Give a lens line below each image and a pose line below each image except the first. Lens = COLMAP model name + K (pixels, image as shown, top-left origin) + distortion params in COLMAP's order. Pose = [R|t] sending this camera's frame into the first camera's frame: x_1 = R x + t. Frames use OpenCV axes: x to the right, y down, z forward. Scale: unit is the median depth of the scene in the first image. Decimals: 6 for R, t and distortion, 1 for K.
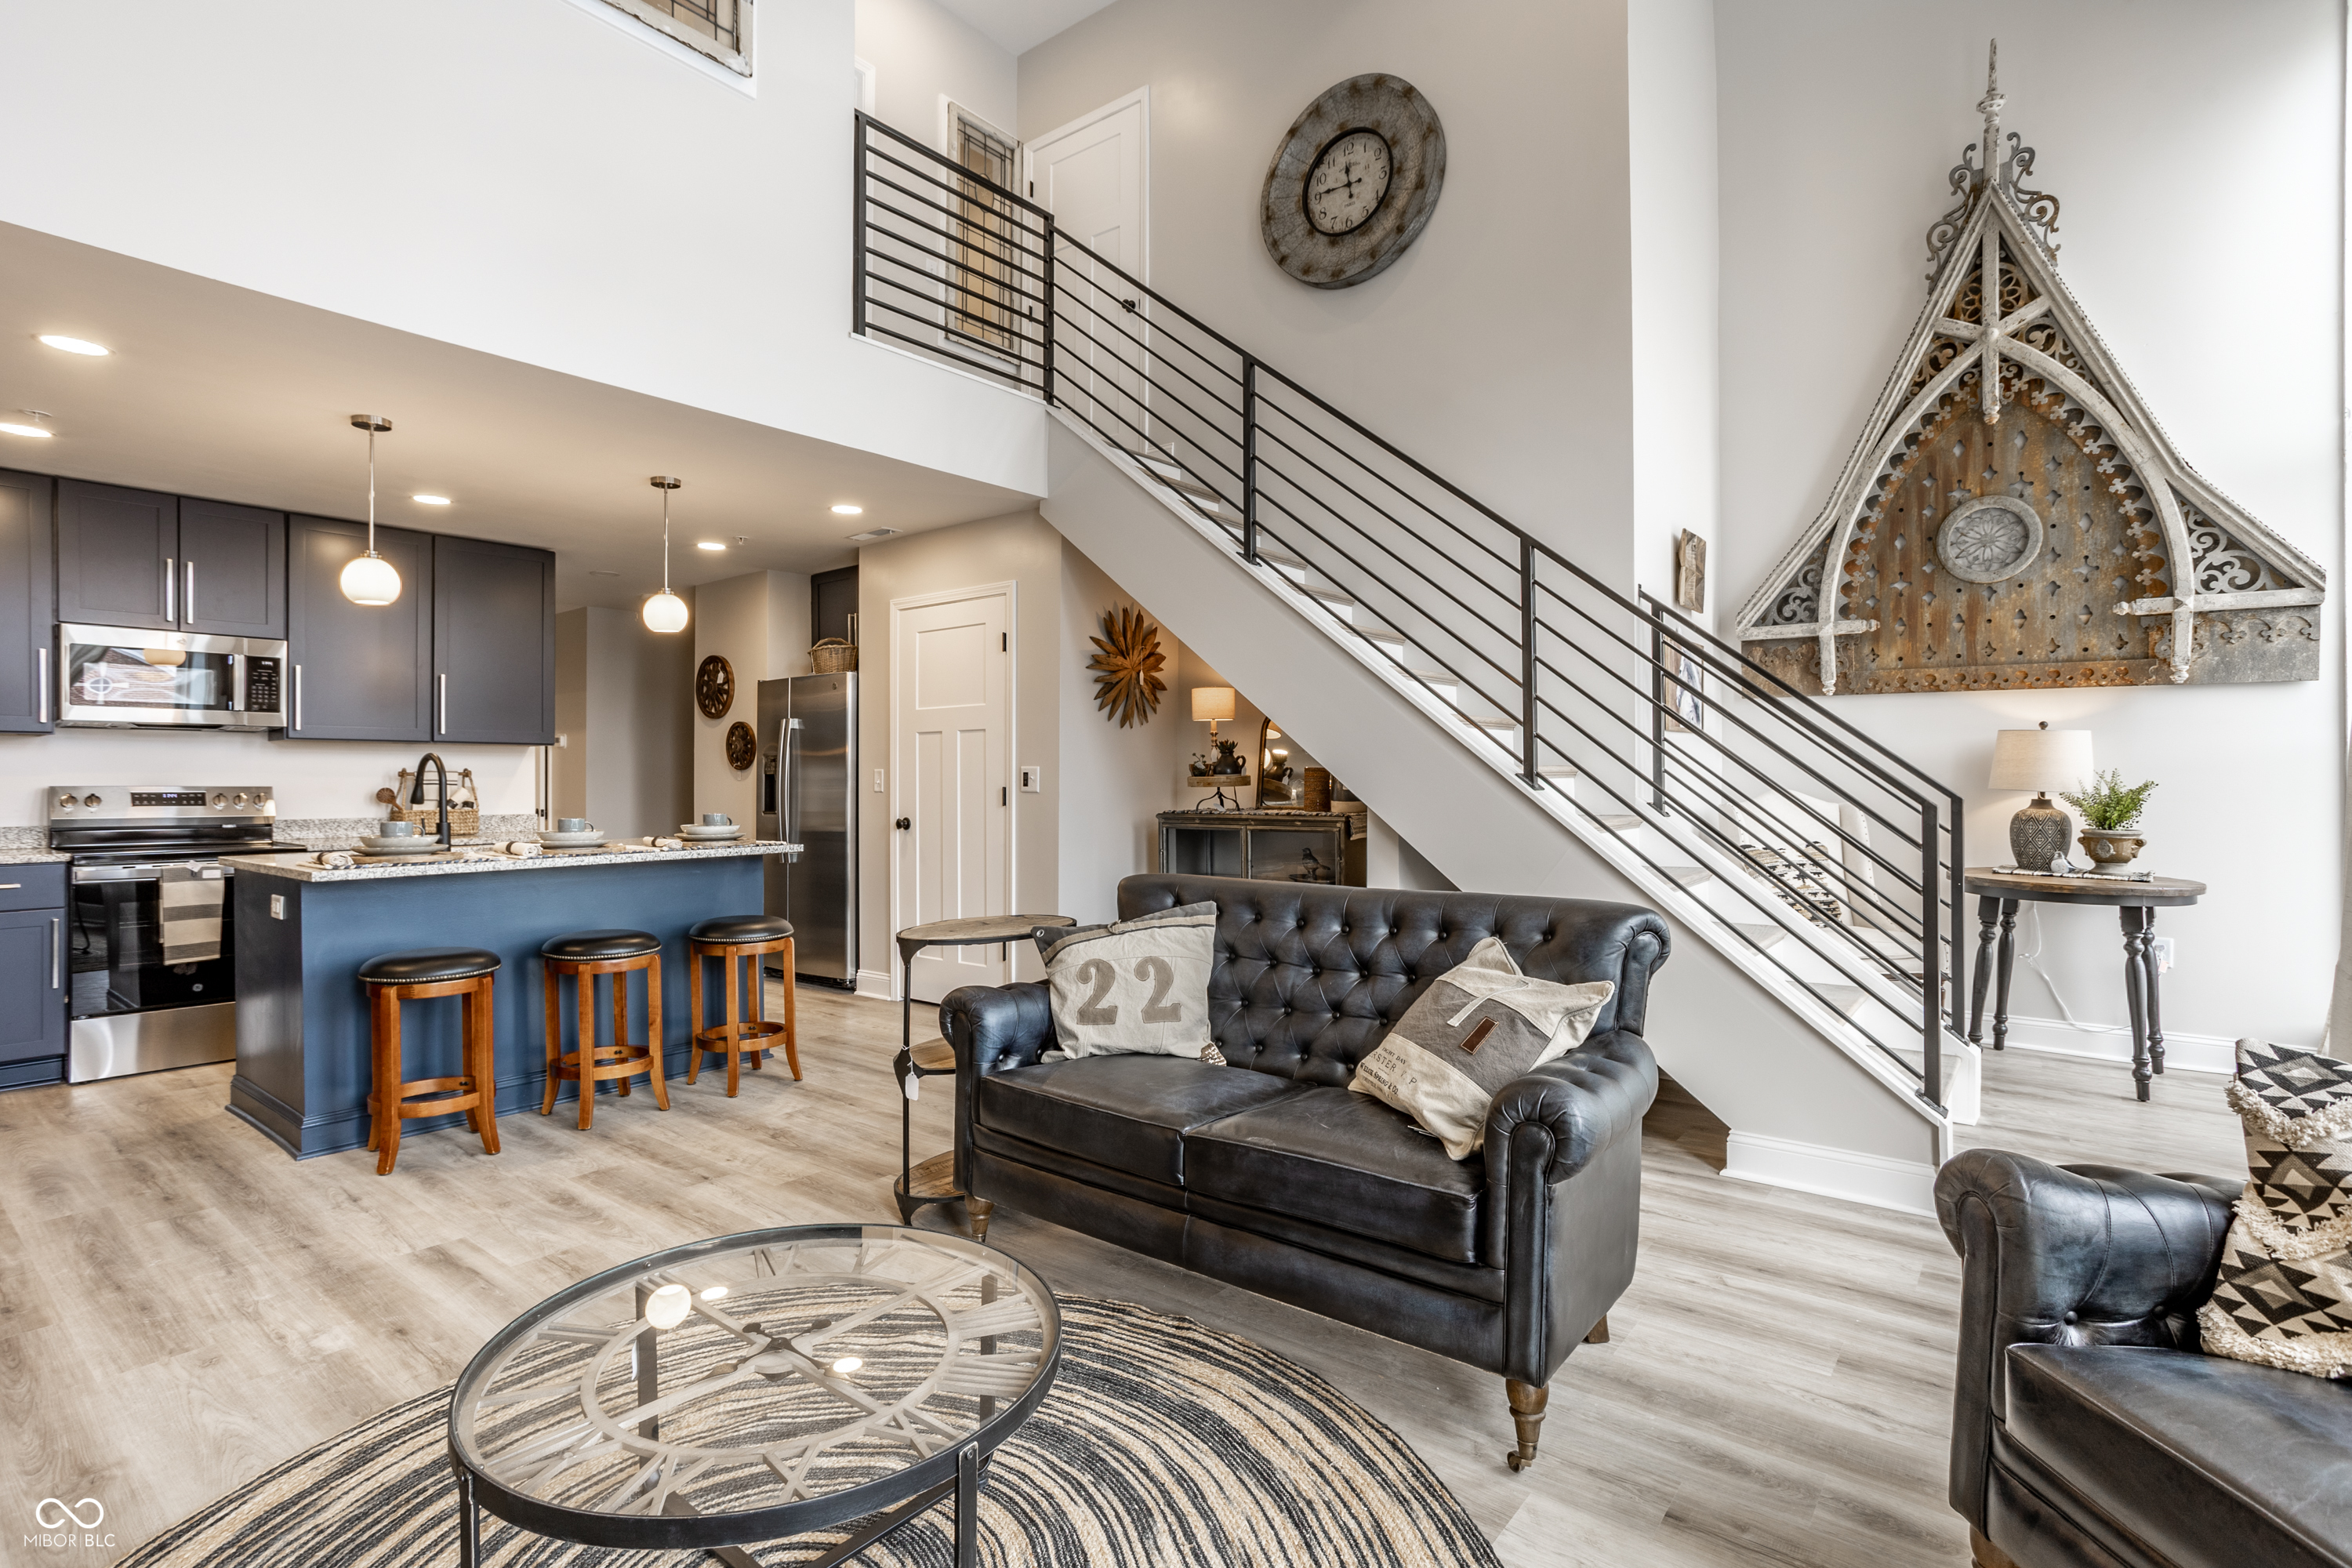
lens RADIAL K [[1140.2, 0, 1176.0], [0, 1140.2, 784.0], [0, 0, 1]] dist [-0.028543, 0.024863]
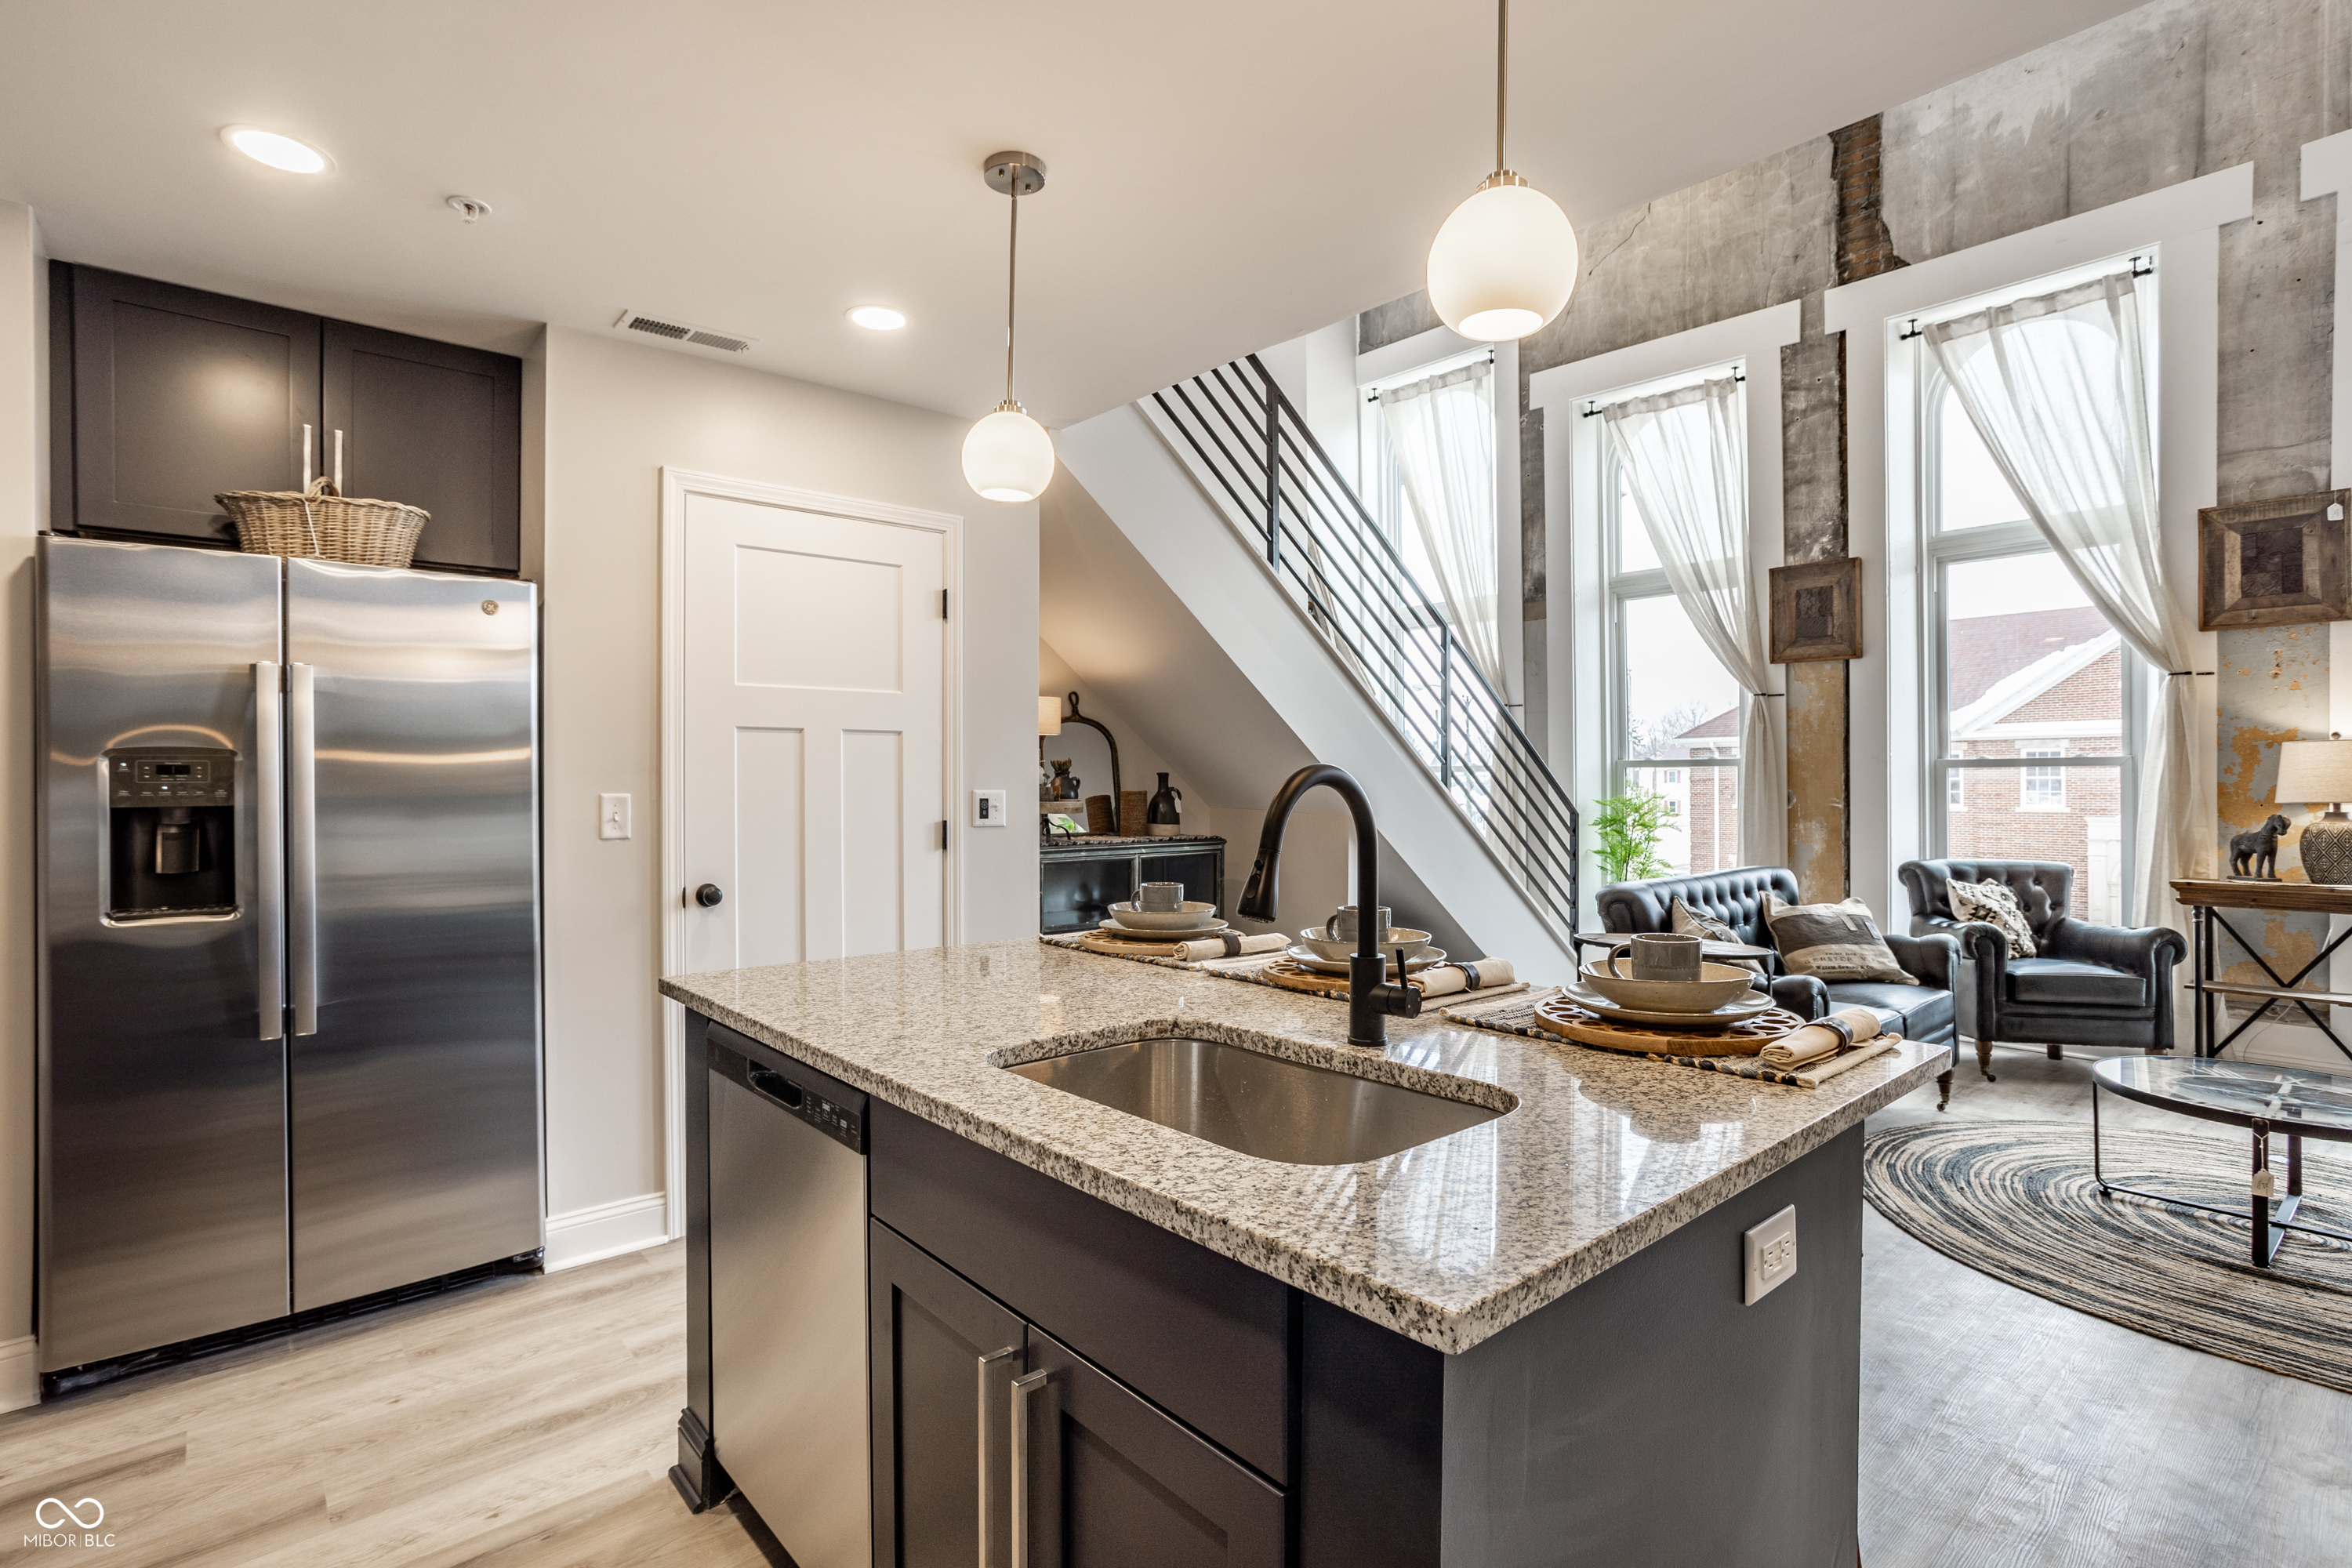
lens RADIAL K [[1140.2, 0, 1176.0], [0, 1140.2, 784.0], [0, 0, 1]] dist [-0.028543, 0.024863]
pose [[0.181819, -0.000529, 0.983332, -0.988797], [0.003031, 0.999995, -0.000022, -0.023559], [-0.983327, 0.002984, 0.181819, 0.939086]]
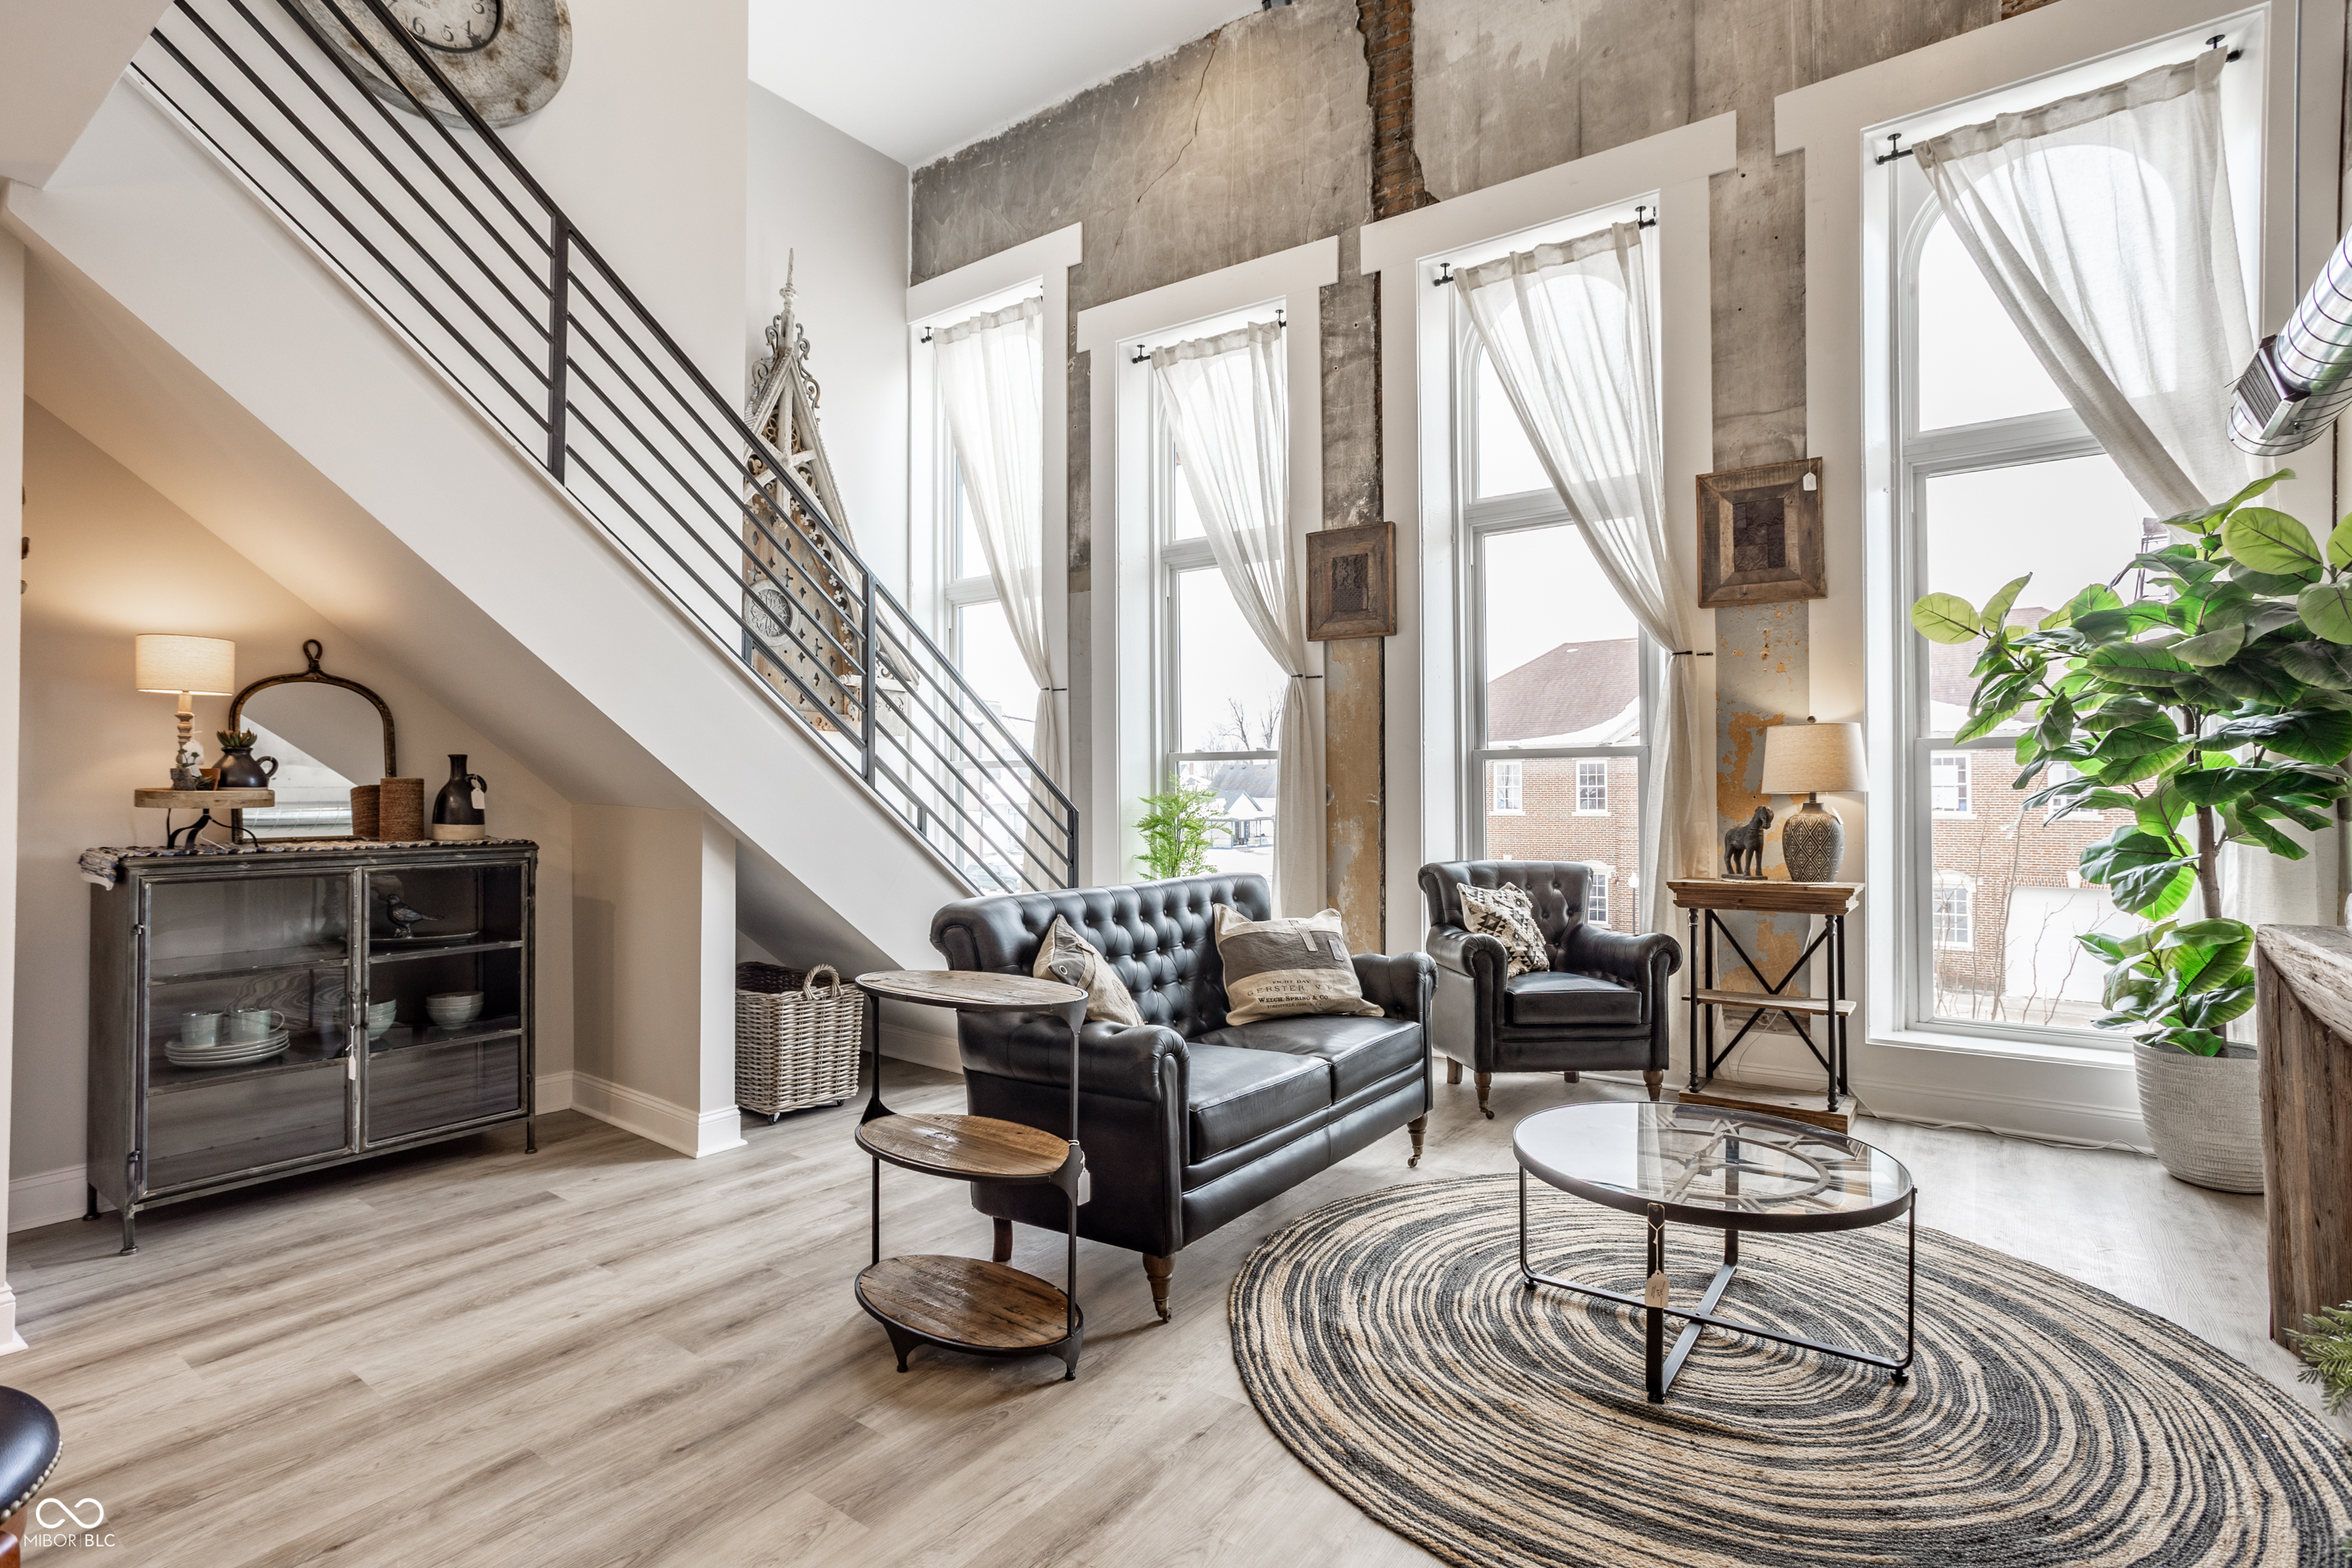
lens RADIAL K [[1141.7, 0, 1176.0], [0, 1141.7, 784.0], [0, 0, 1]] dist [-0.047950, 0.042624]
pose [[-0.046295, 0.009181, 0.998886, -0.695465], [0.003388, 0.999953, -0.009034, -0.003643], [-0.998922, 0.002966, -0.046324, 0.660871]]
